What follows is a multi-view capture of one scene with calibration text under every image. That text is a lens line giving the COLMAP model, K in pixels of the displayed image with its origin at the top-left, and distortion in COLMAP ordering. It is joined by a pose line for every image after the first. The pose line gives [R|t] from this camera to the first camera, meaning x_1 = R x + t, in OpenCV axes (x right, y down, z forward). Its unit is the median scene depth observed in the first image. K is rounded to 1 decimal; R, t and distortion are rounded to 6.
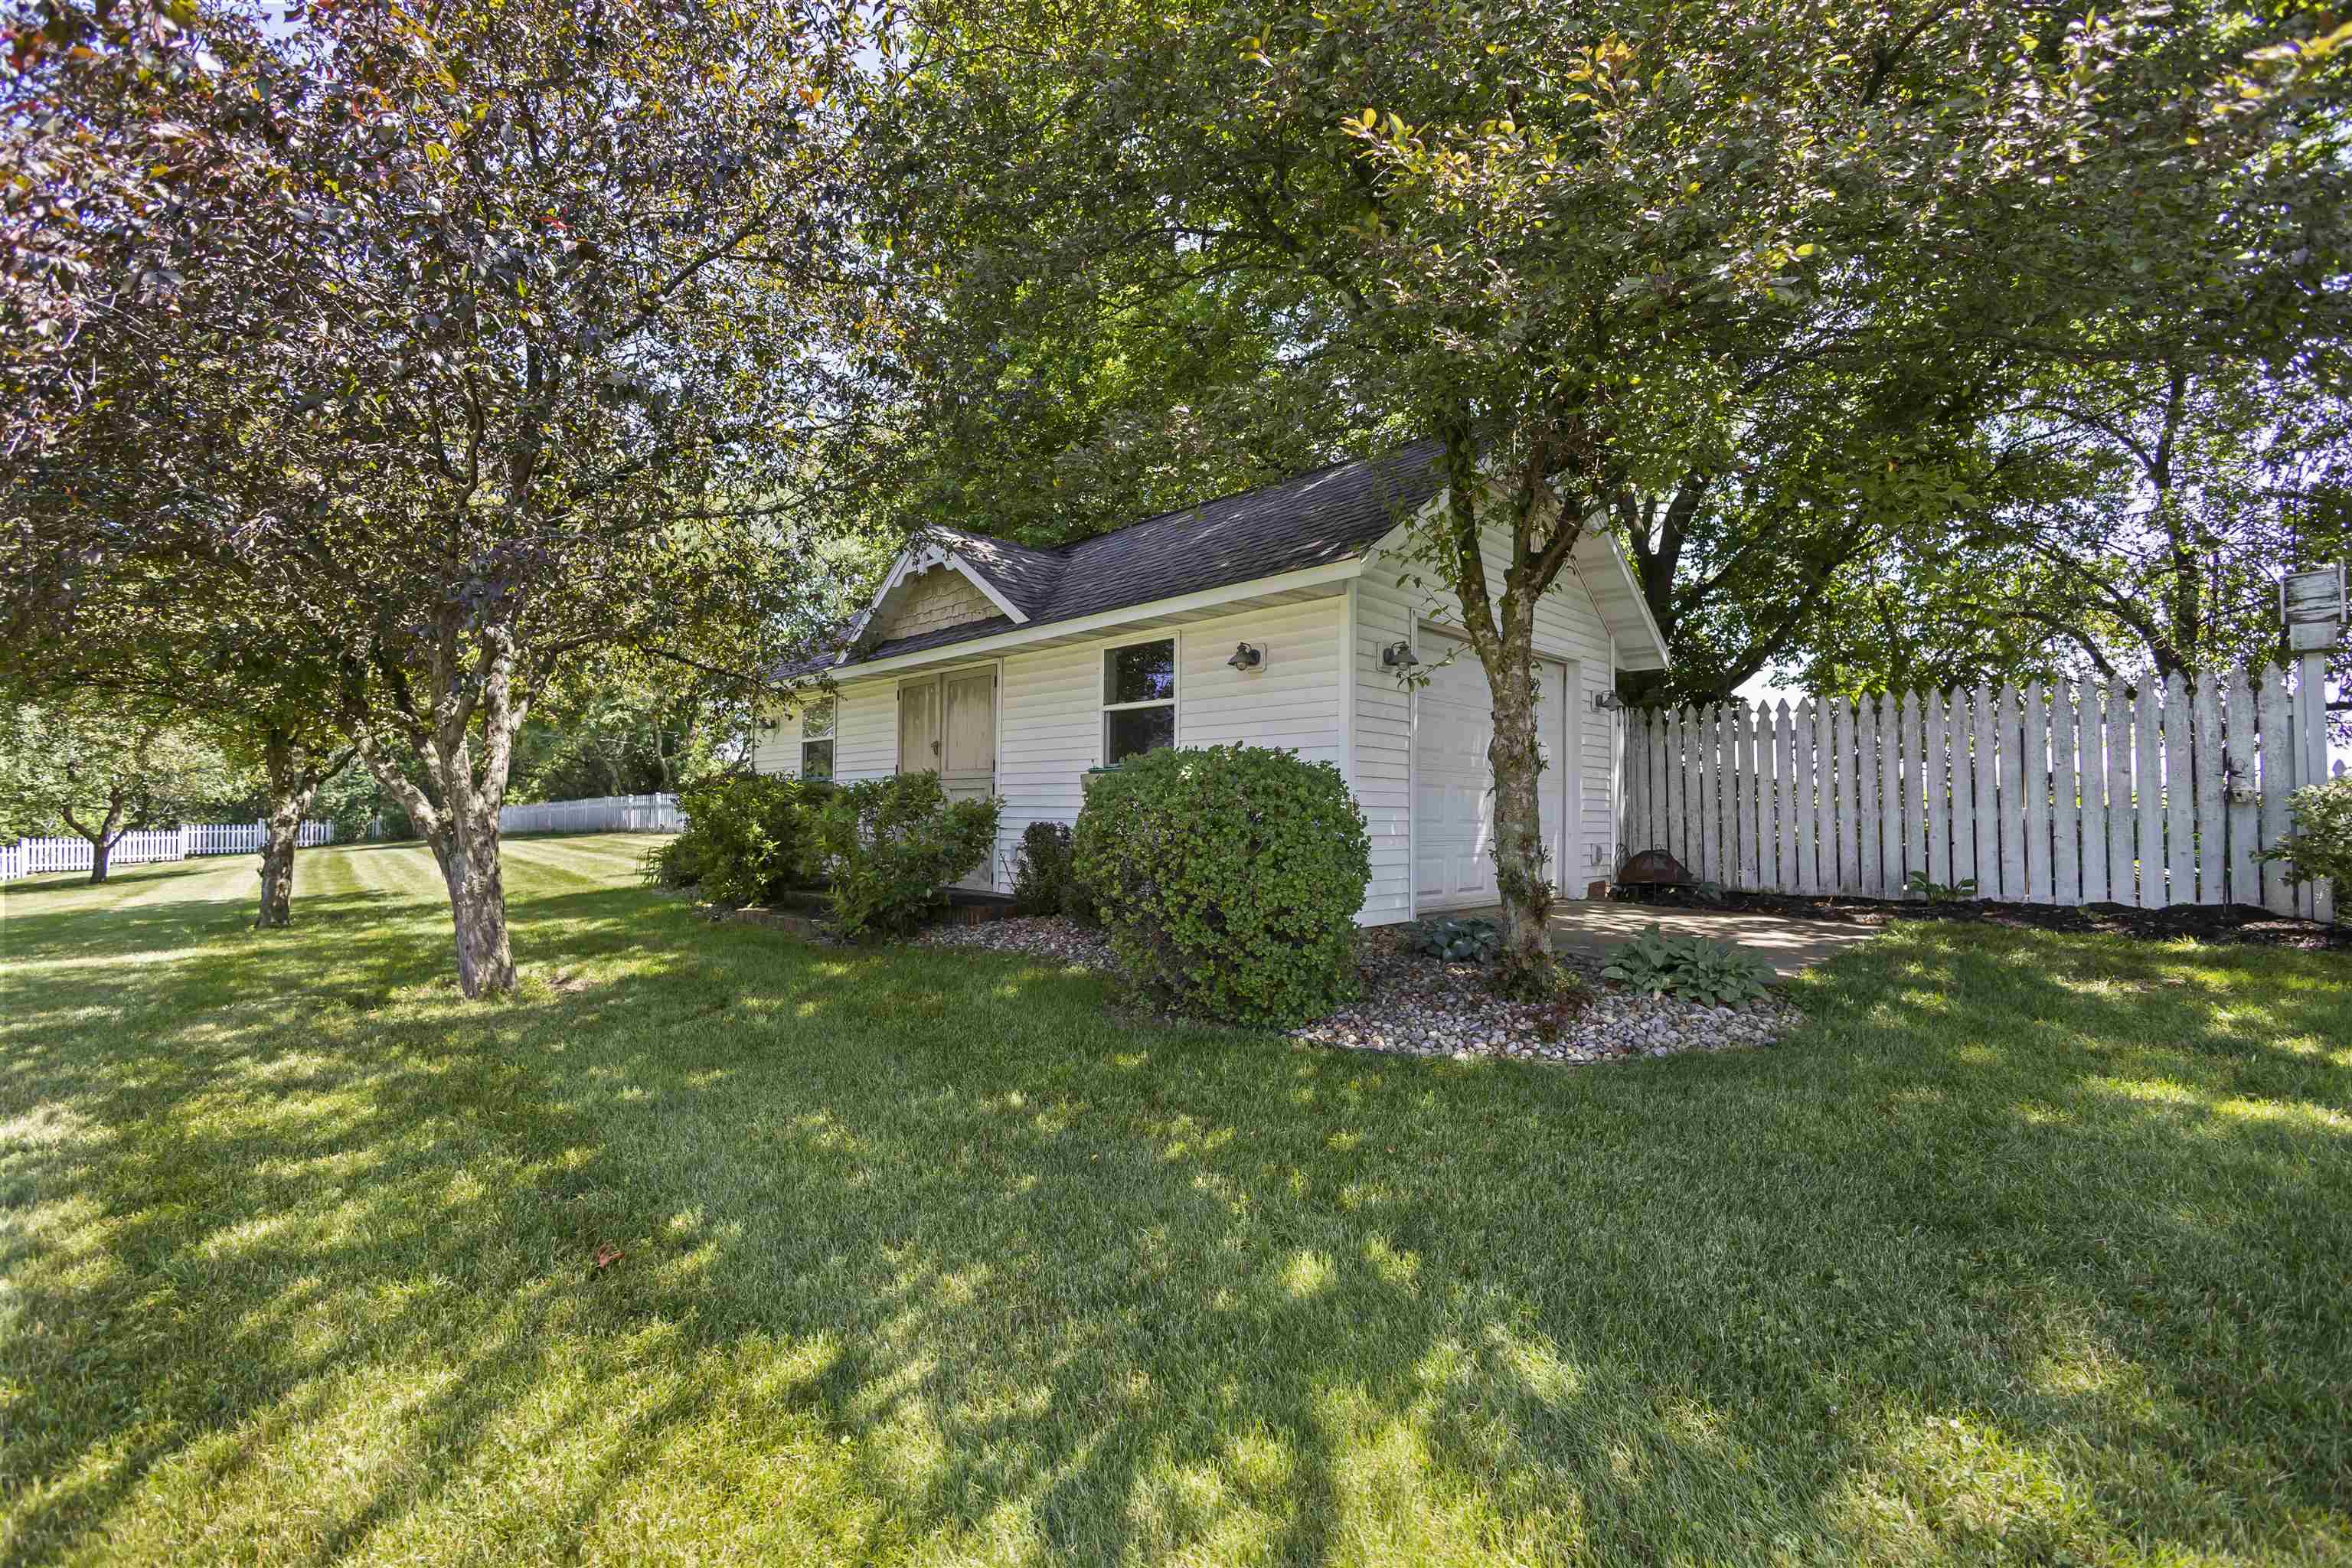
lens RADIAL K [[1001.1, 0, 1171.4], [0, 1001.1, 782.1], [0, 0, 1]] dist [-0.007554, -0.001334]
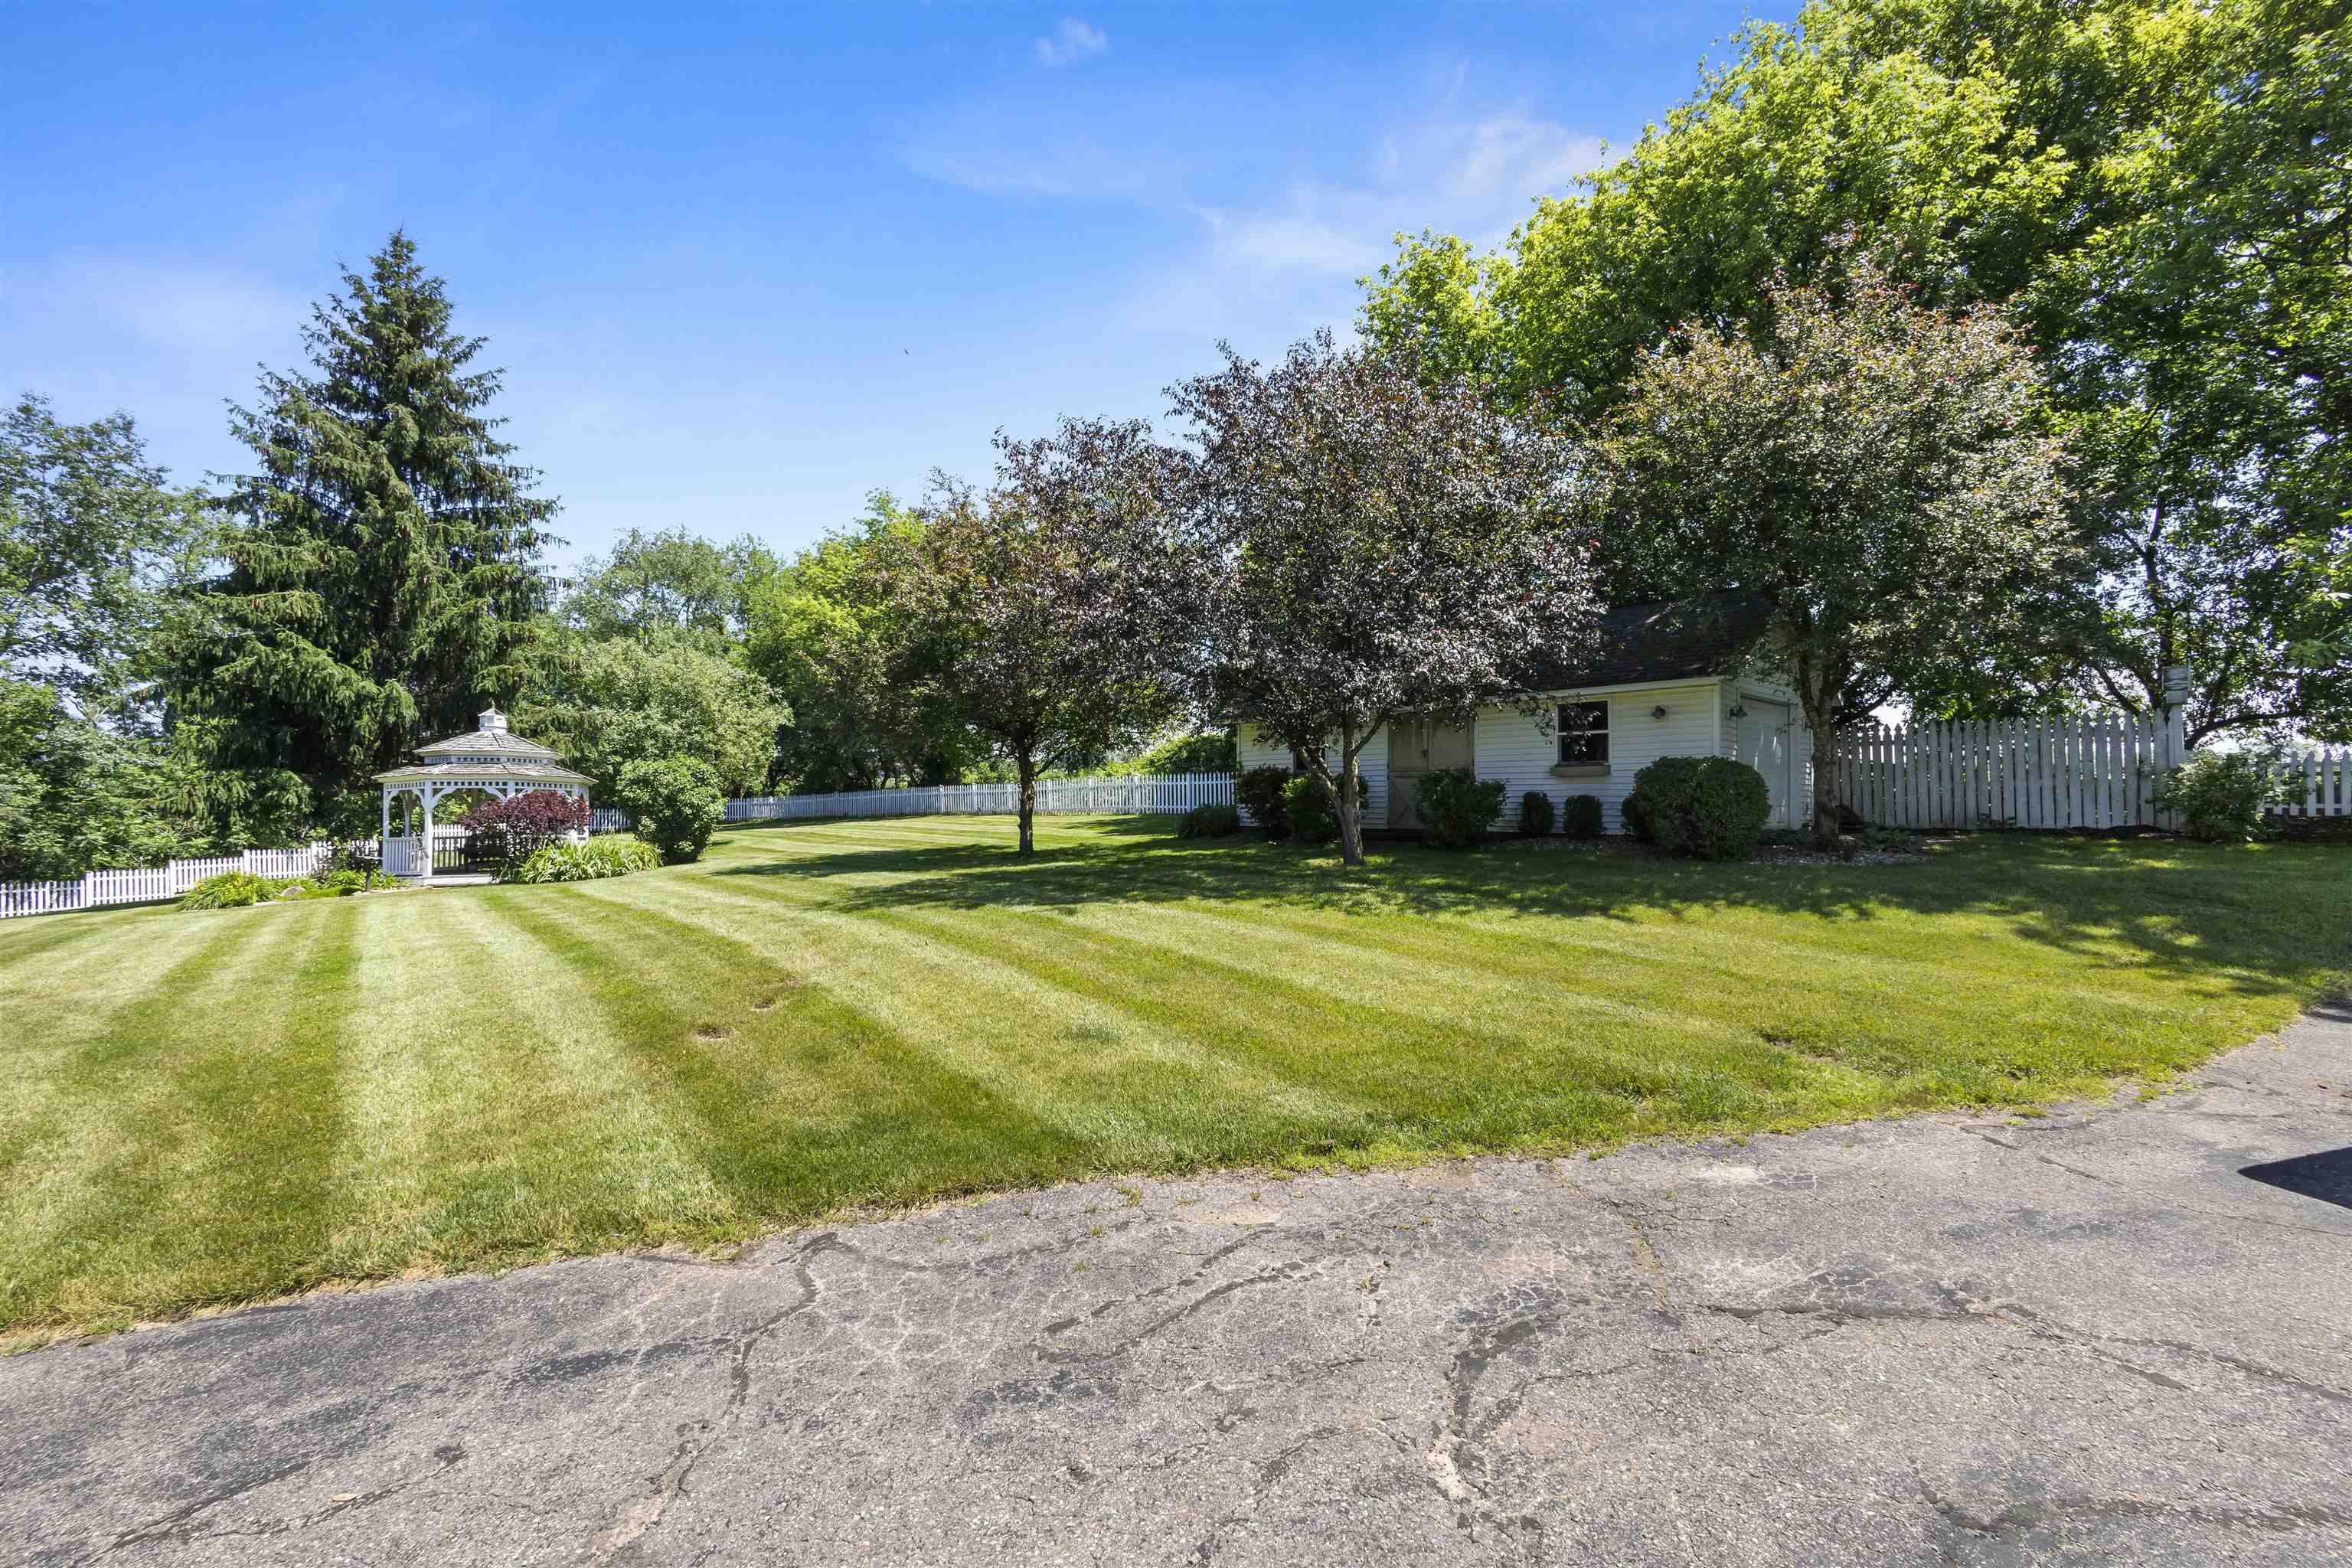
lens RADIAL K [[1001.1, 0, 1180.7], [0, 1001.1, 780.0], [0, 0, 1]] dist [-0.007554, -0.001334]
pose [[0.999150, -0.009391, -0.040134, -0.783399], [0.009780, 0.999907, 0.009503, -0.010252], [0.040041, -0.009887, 0.999149, -1.060083]]
